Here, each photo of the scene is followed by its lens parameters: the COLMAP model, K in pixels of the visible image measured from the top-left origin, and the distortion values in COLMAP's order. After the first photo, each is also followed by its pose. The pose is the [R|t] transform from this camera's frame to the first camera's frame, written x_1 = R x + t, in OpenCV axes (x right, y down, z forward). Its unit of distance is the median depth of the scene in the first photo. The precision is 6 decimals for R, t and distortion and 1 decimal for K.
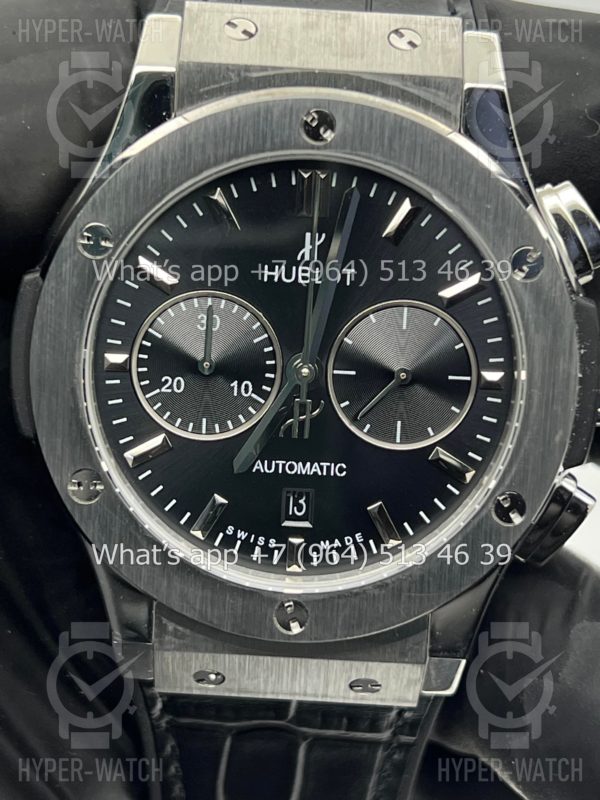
lens RADIAL K [[1807.9, 0, 300.0], [0, 1807.9, 400.0], [0, 0, 1]] dist [0.094232, -0.203252]
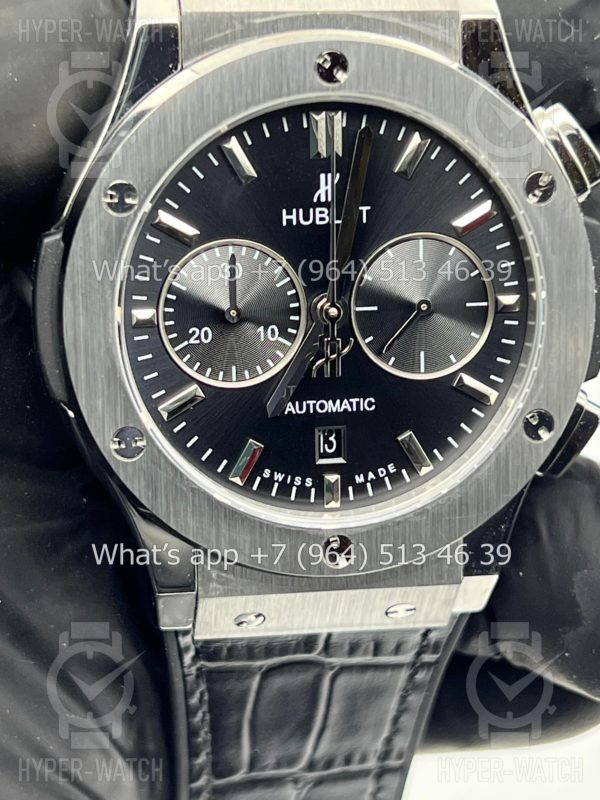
lens RADIAL K [[1807.9, 0, 300.0], [0, 1807.9, 400.0], [0, 0, 1]] dist [0.094232, -0.203252]
pose [[0.986936, -0.093058, 0.131519, -0.152248], [0.088298, 0.995226, 0.041579, -0.009727], [-0.134760, -0.029422, 0.990441, -0.006359]]
